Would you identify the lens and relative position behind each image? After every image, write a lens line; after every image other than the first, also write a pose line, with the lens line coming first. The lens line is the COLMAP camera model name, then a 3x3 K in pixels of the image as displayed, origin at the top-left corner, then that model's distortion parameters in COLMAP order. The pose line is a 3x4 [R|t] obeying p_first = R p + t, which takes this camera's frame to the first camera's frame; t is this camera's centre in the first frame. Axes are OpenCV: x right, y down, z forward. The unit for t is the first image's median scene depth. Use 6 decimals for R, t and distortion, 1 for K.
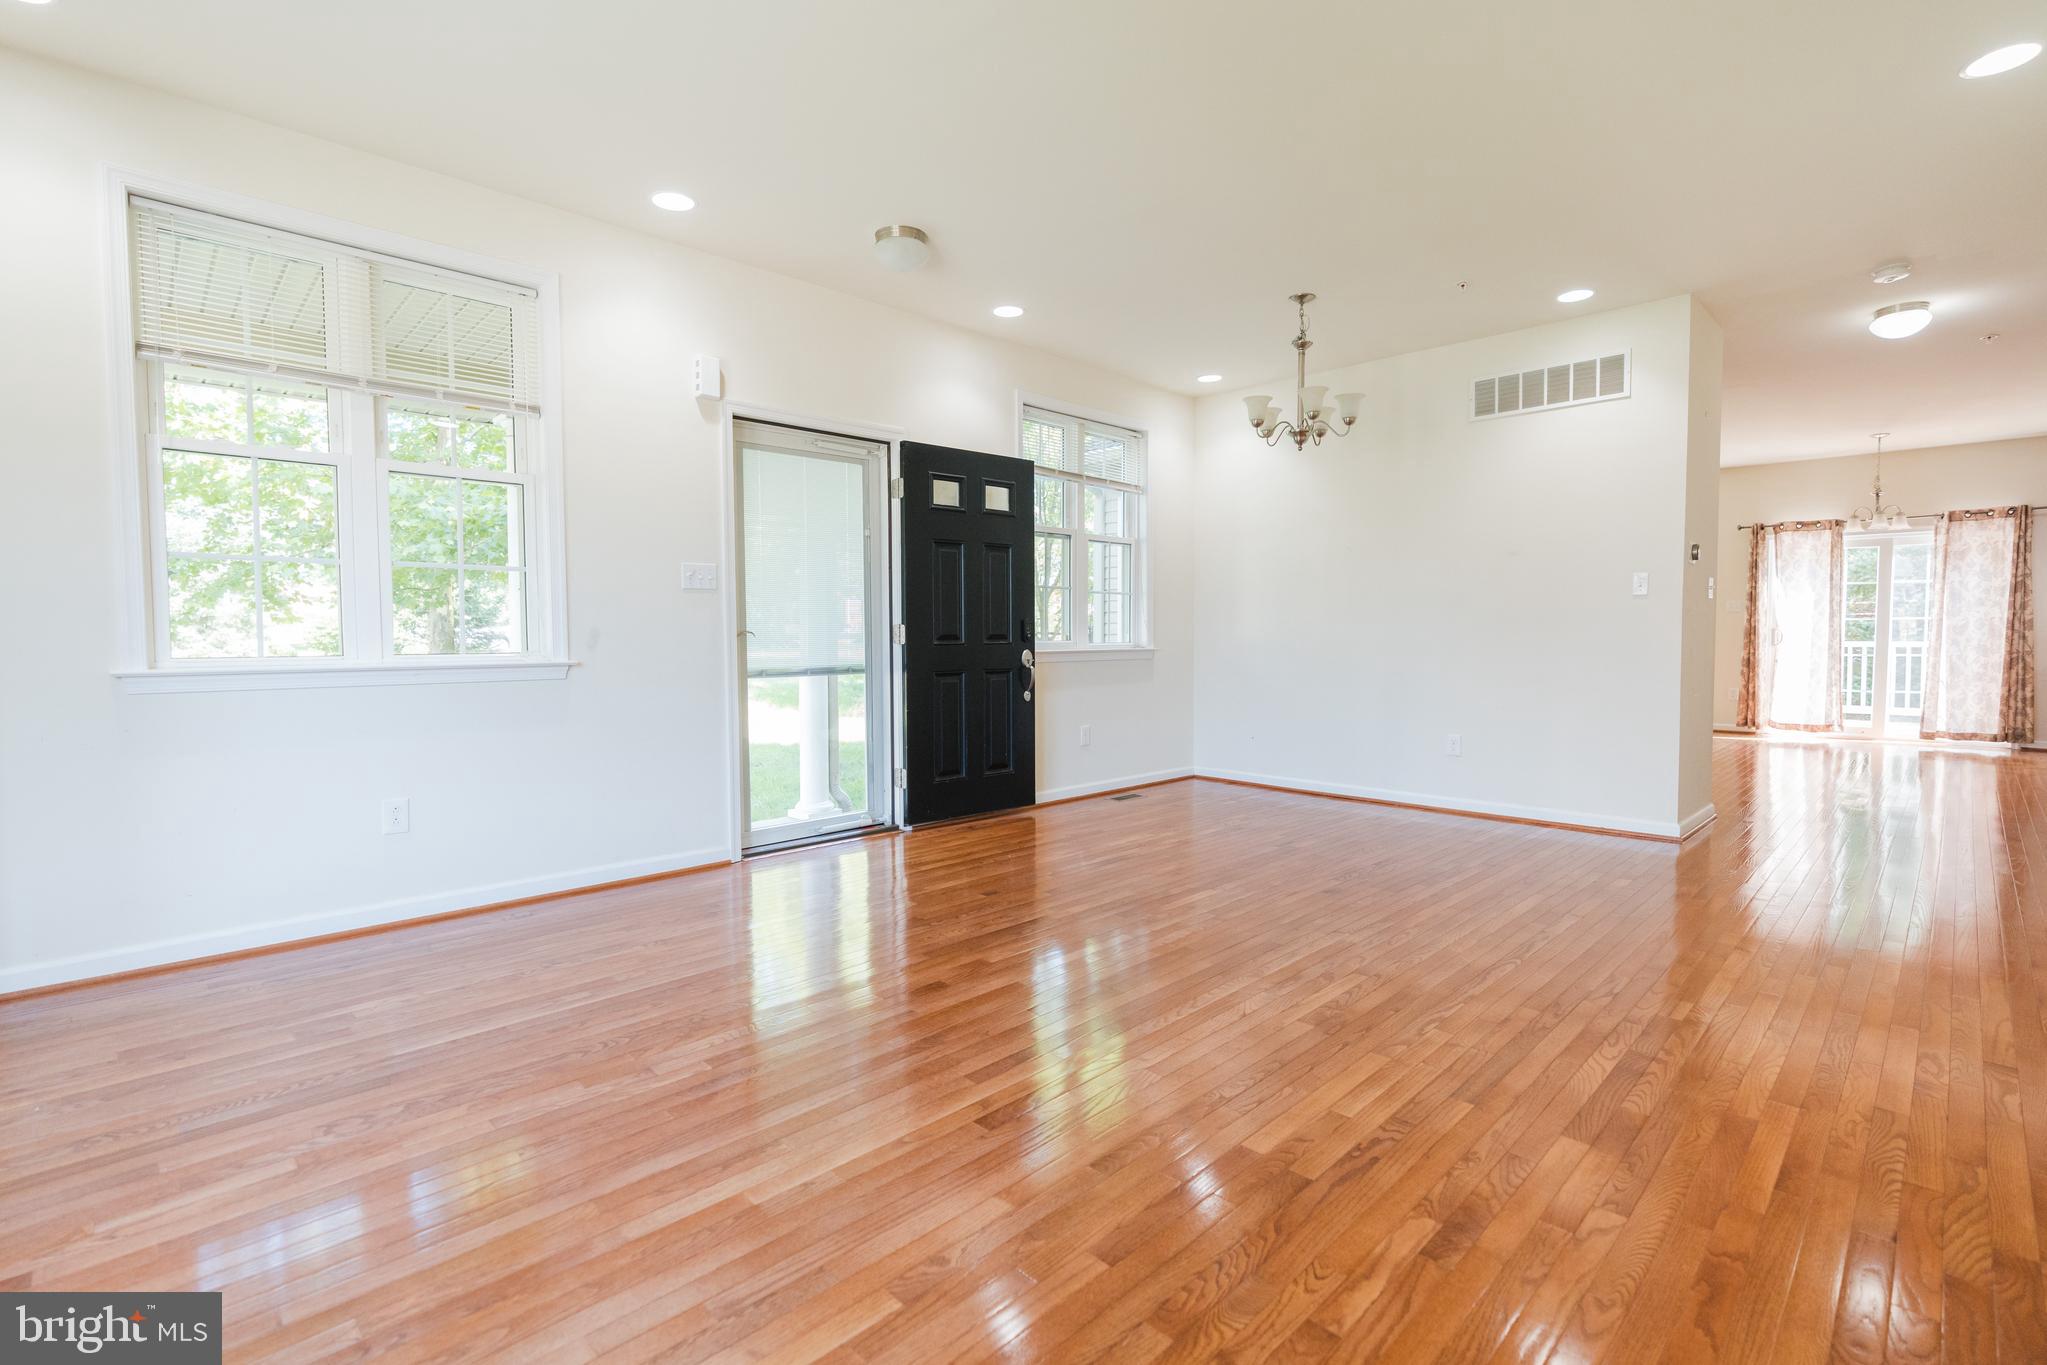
lens RADIAL K [[935.0, 0, 1020.4], [0, 935.0, 674.5], [0, 0, 1]] dist [-0.010886, 0.002795]
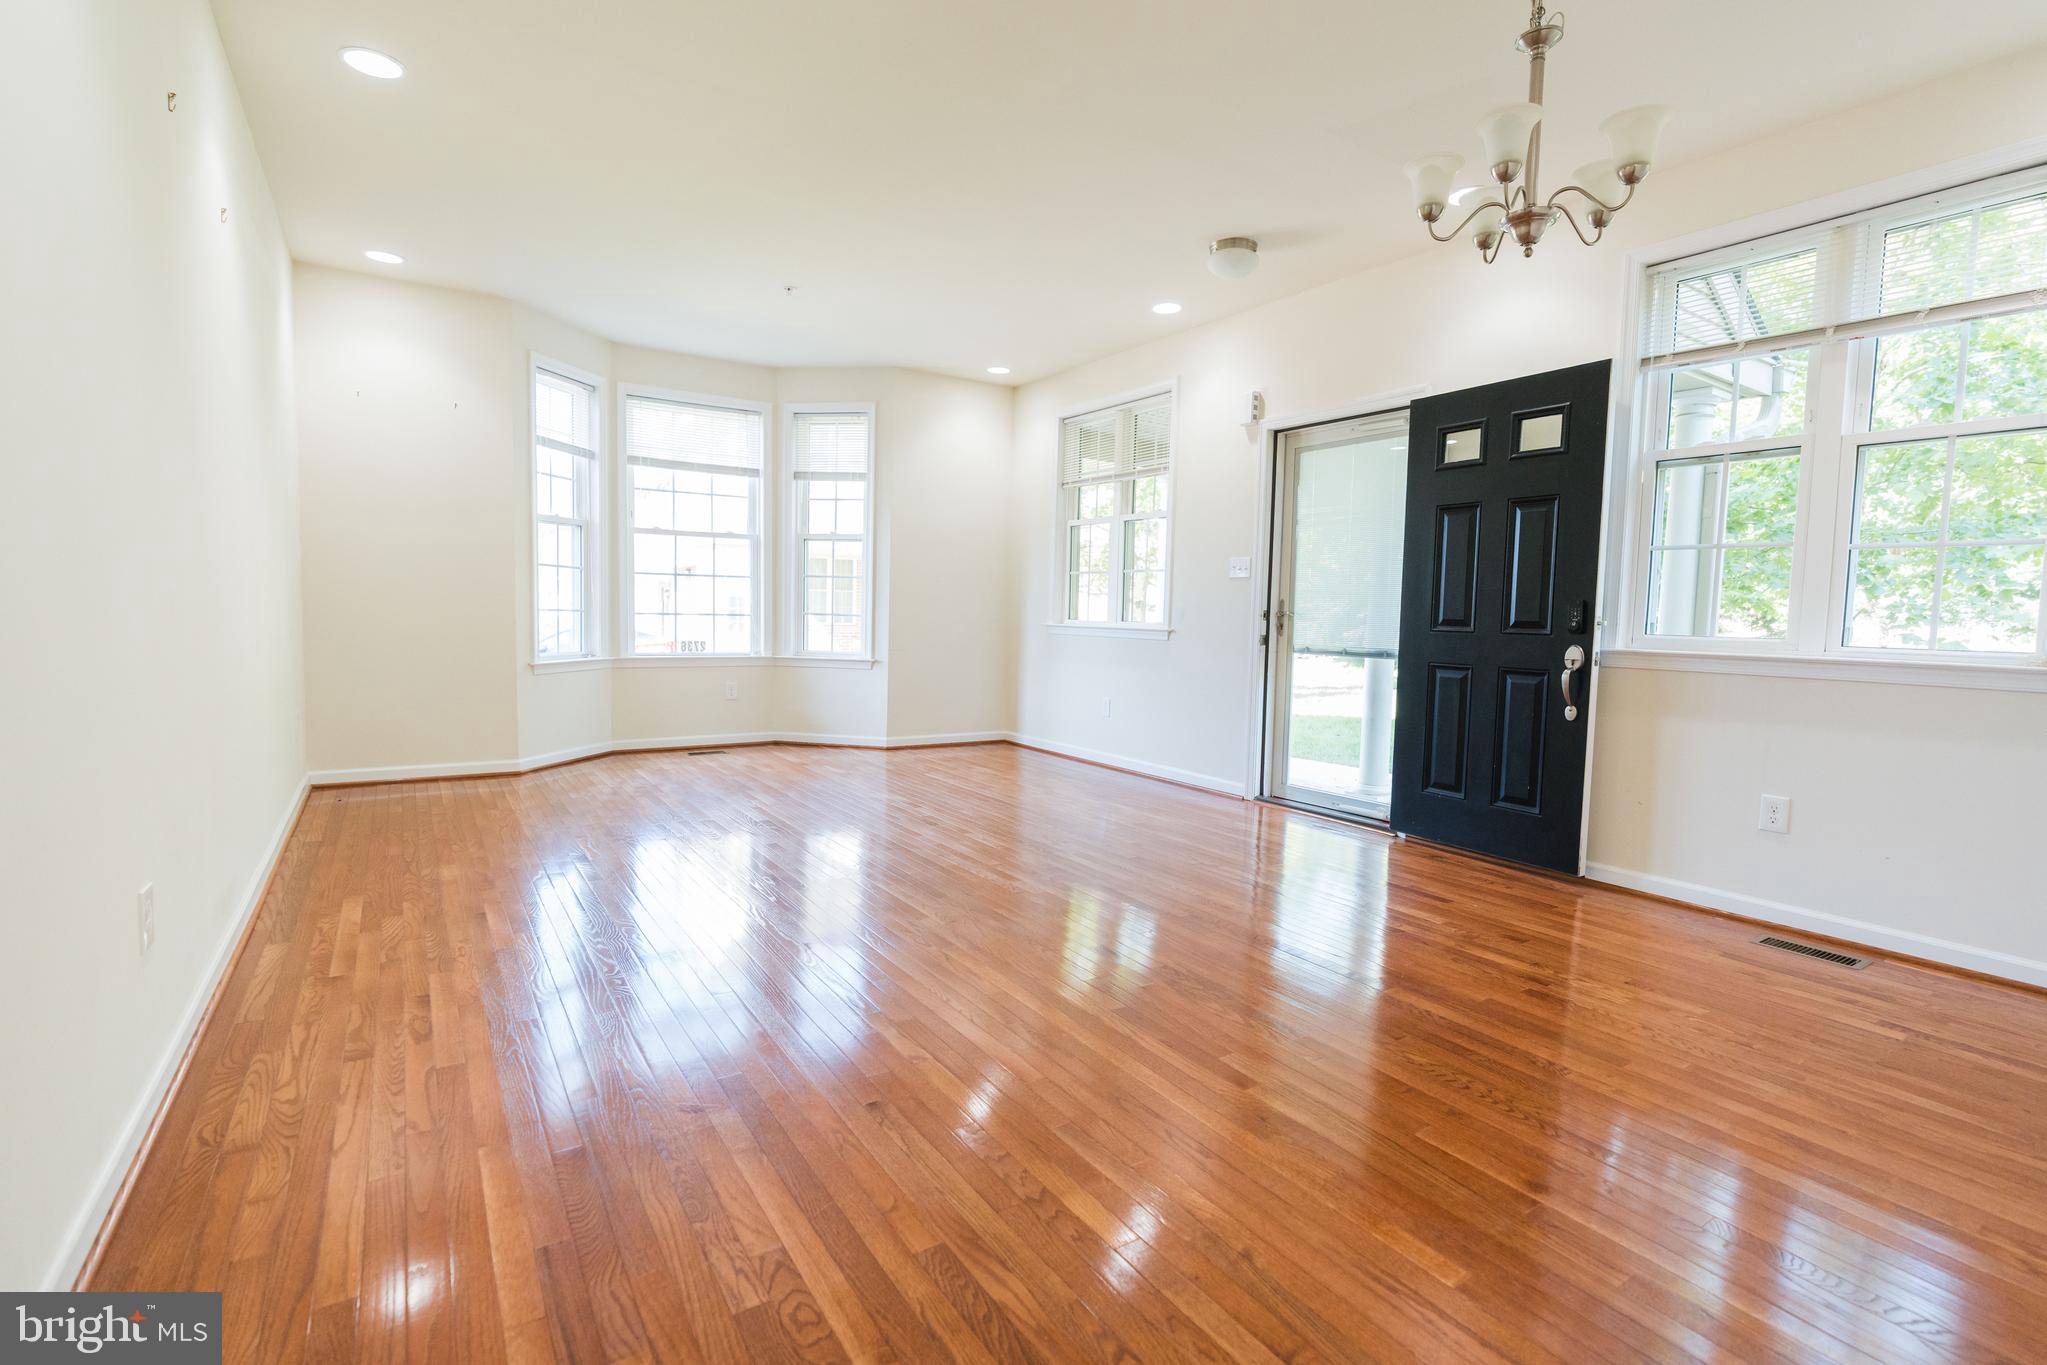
lens RADIAL K [[935.0, 0, 1029.3], [0, 935.0, 672.0], [0, 0, 1]] dist [-0.010886, 0.002795]
pose [[-0.178151, 0.065481, -0.981822, 0.787410], [-0.064146, 0.994888, 0.077992, -0.036526], [0.981910, 0.076874, -0.173040, 0.772881]]
